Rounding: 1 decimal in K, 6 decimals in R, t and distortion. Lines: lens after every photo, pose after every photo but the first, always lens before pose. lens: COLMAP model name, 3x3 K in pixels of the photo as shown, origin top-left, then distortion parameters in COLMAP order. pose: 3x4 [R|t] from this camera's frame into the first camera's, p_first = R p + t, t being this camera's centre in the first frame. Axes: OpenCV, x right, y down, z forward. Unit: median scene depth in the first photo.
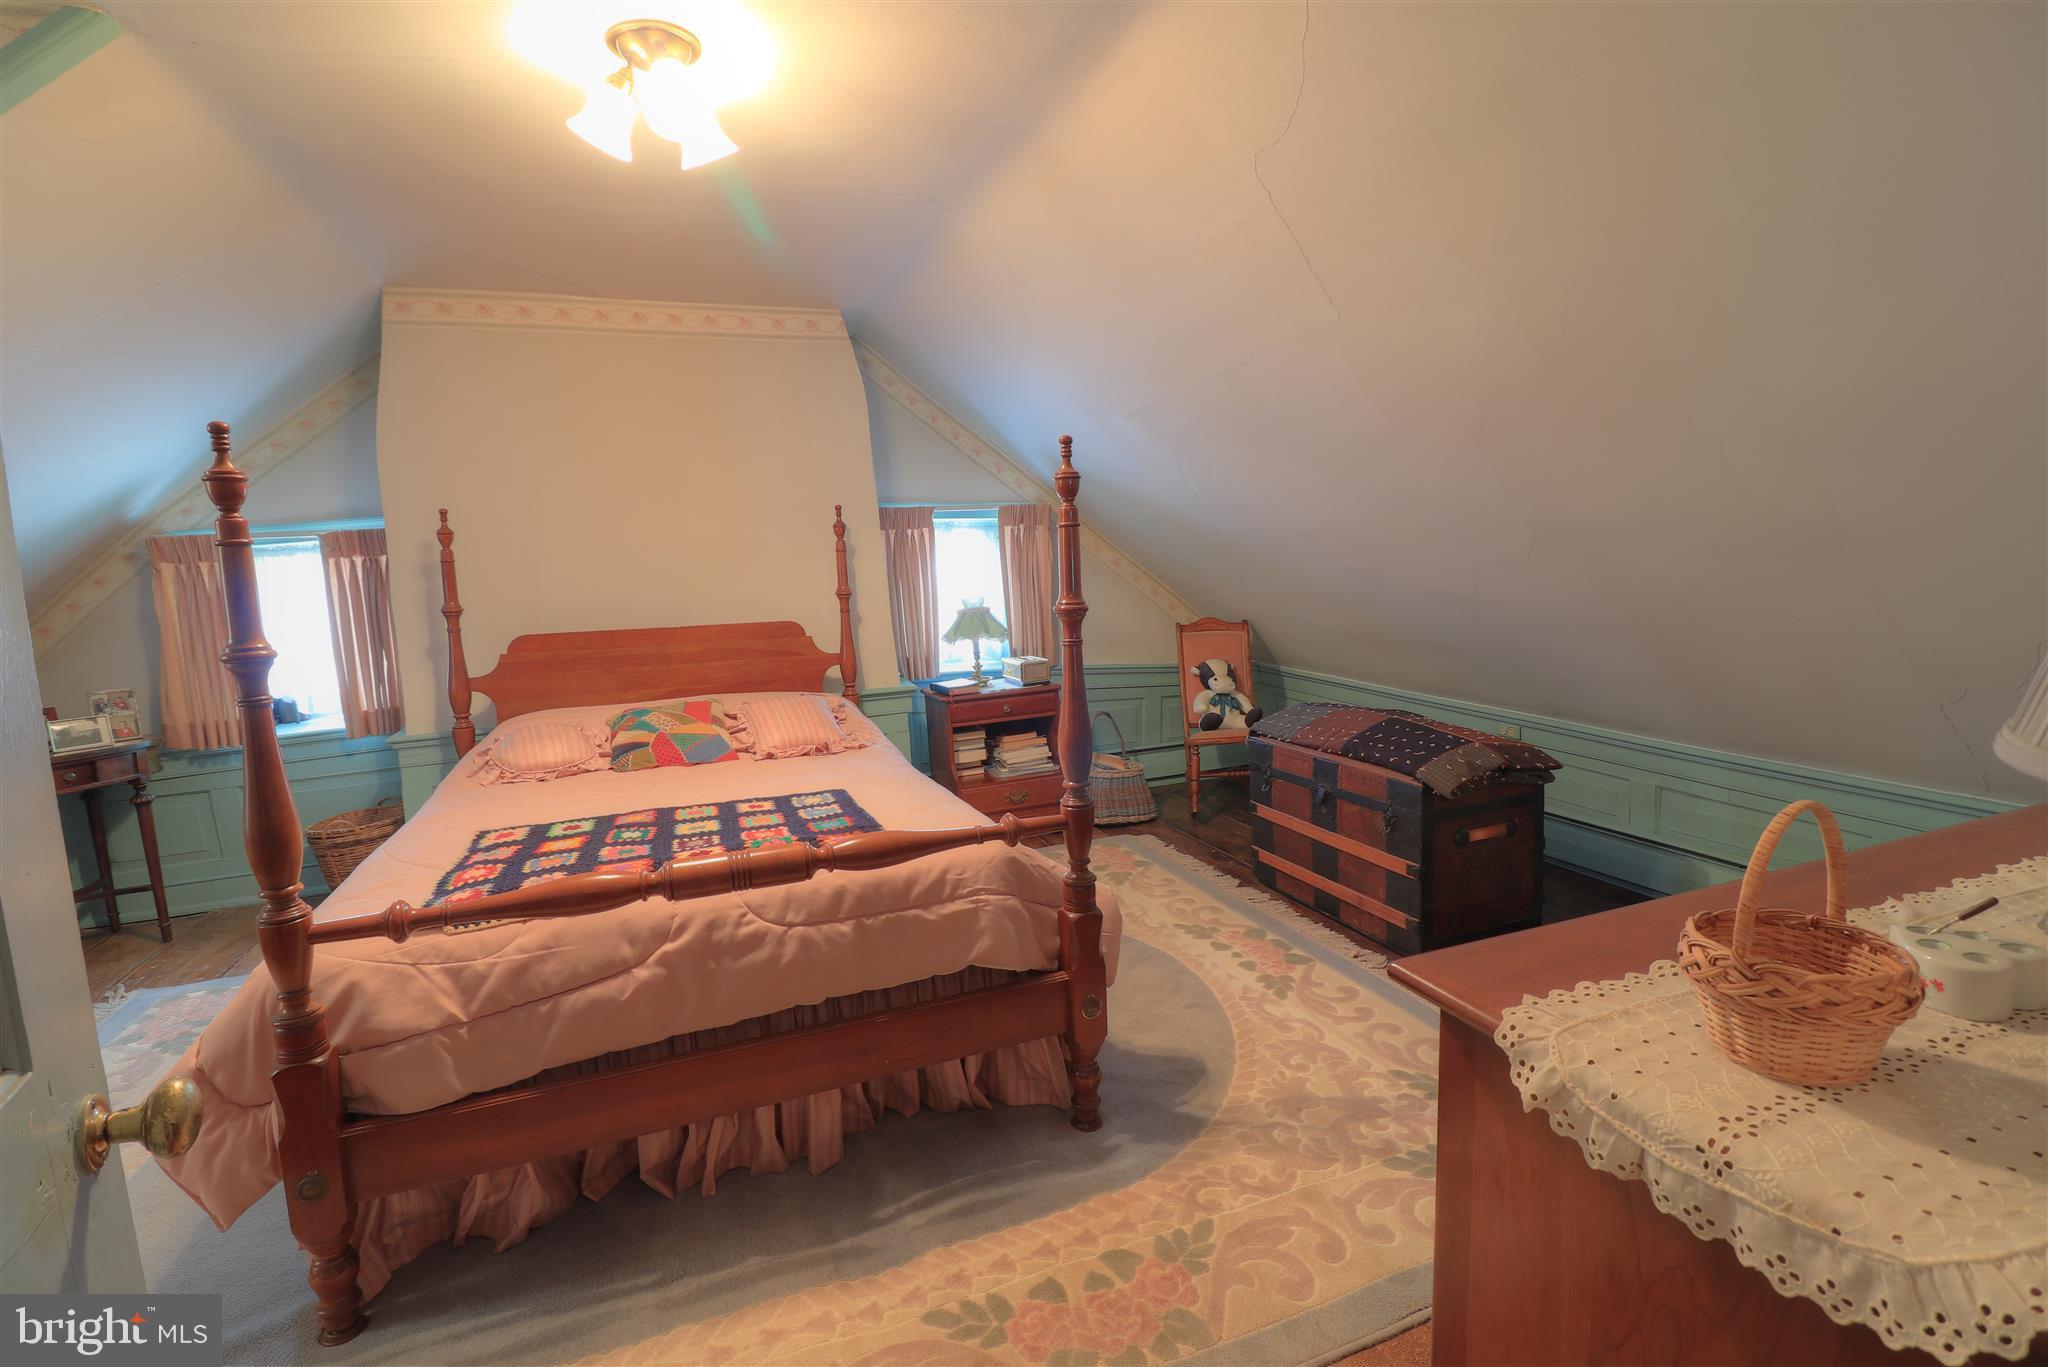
lens RADIAL K [[950.5, 0, 1027.1], [0, 950.5, 676.6], [0, 0, 1]] dist [-0.010044, -0.008457]
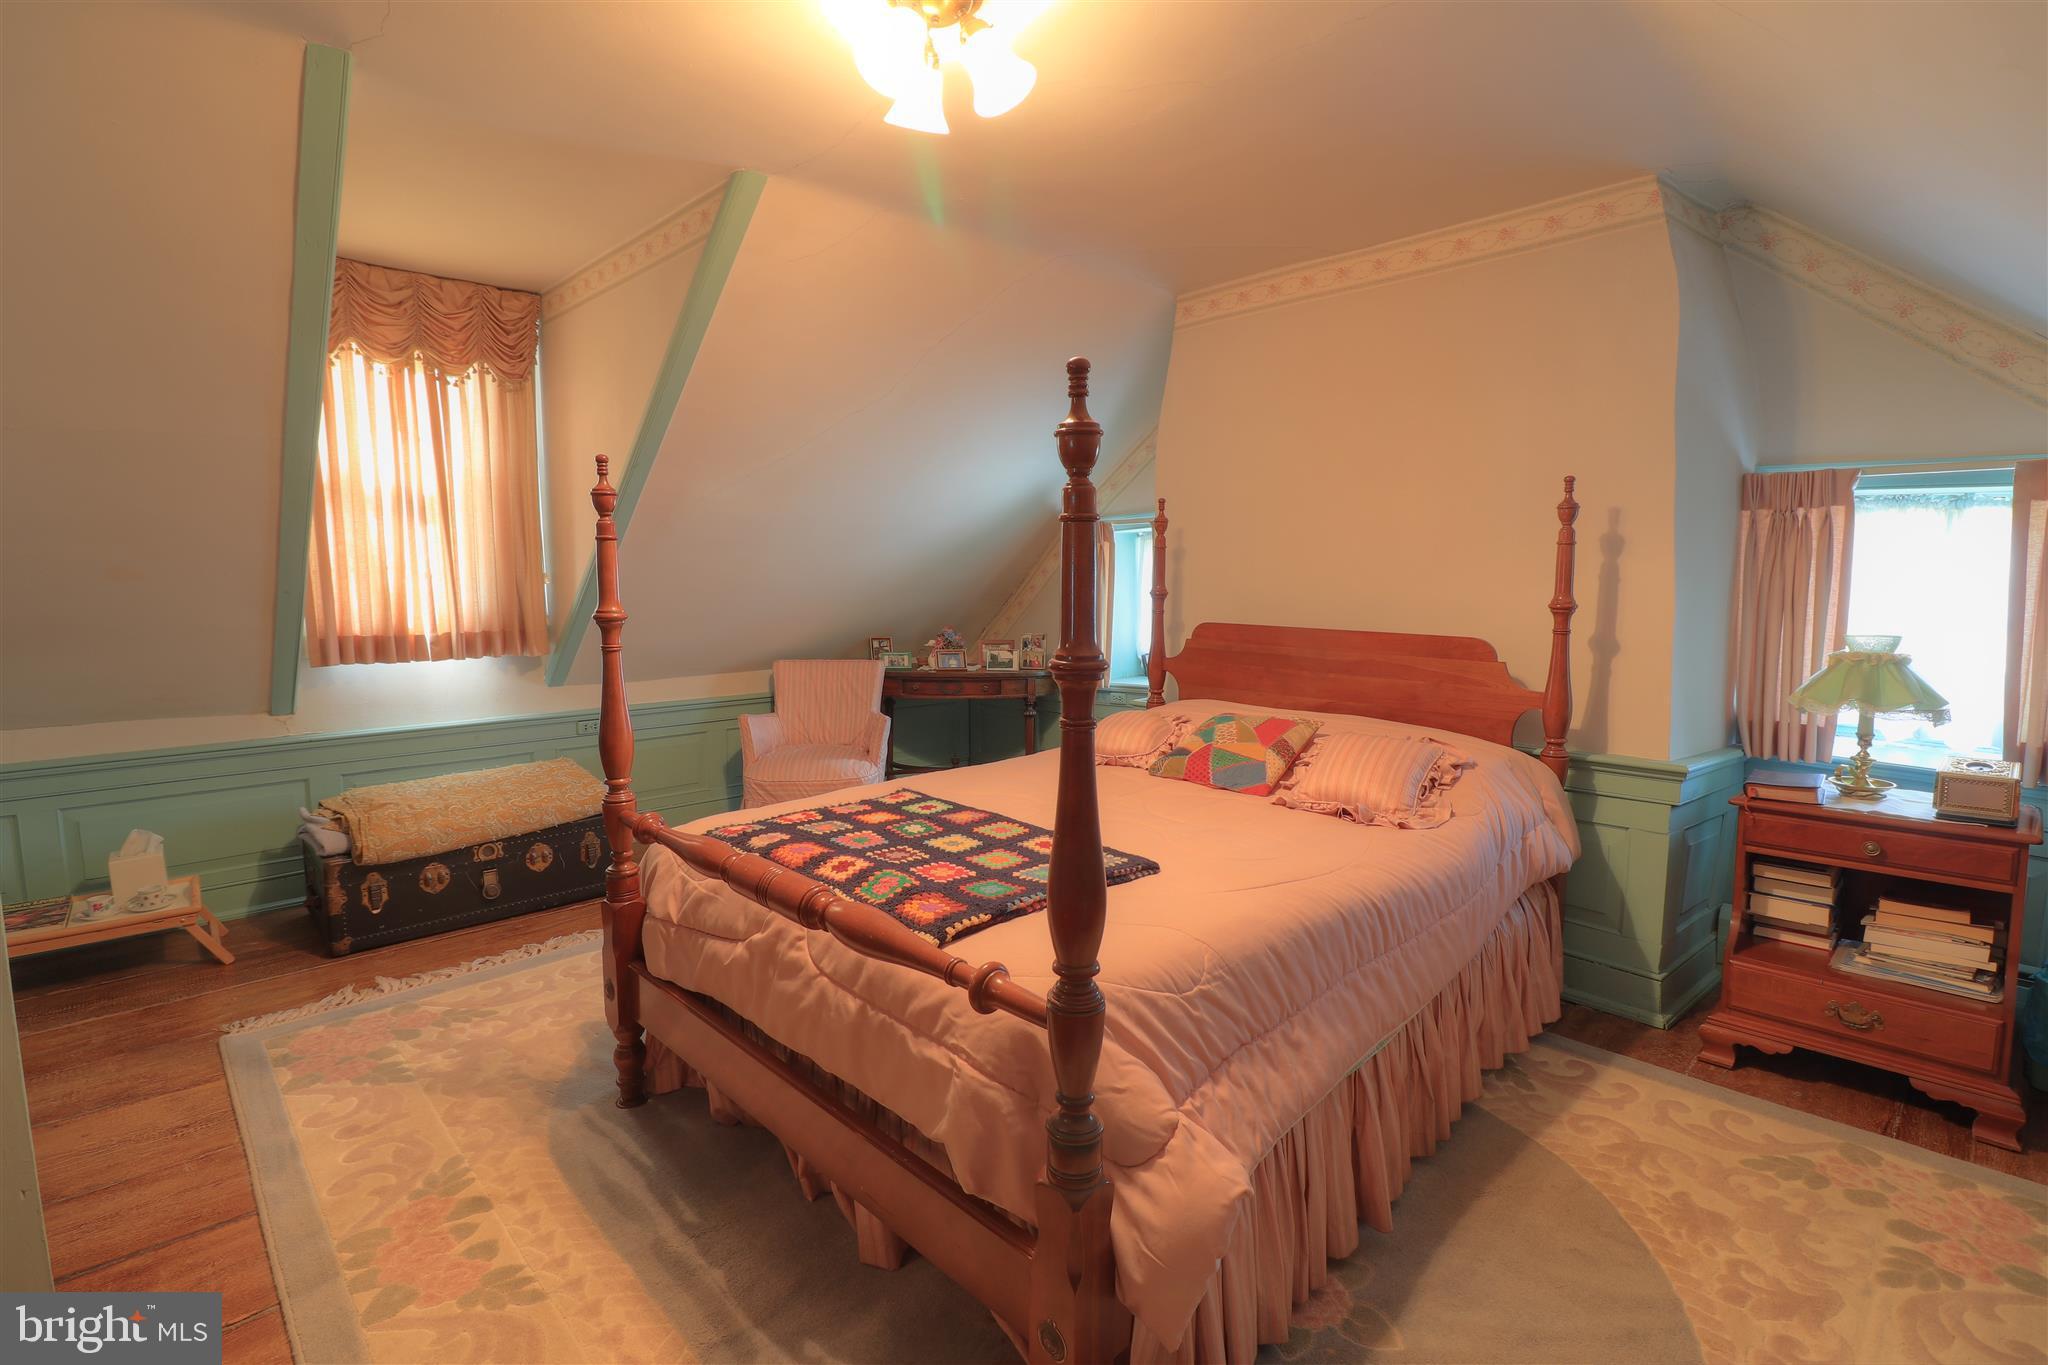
lens RADIAL K [[950.5, 0, 1025.1], [0, 950.5, 668.5], [0, 0, 1]] dist [-0.010044, -0.008457]
pose [[0.373464, 0.138698, -0.917217, 0.337437], [-0.124623, 0.987298, 0.098553, -0.073395], [0.919236, 0.077501, 0.386005, 0.456672]]
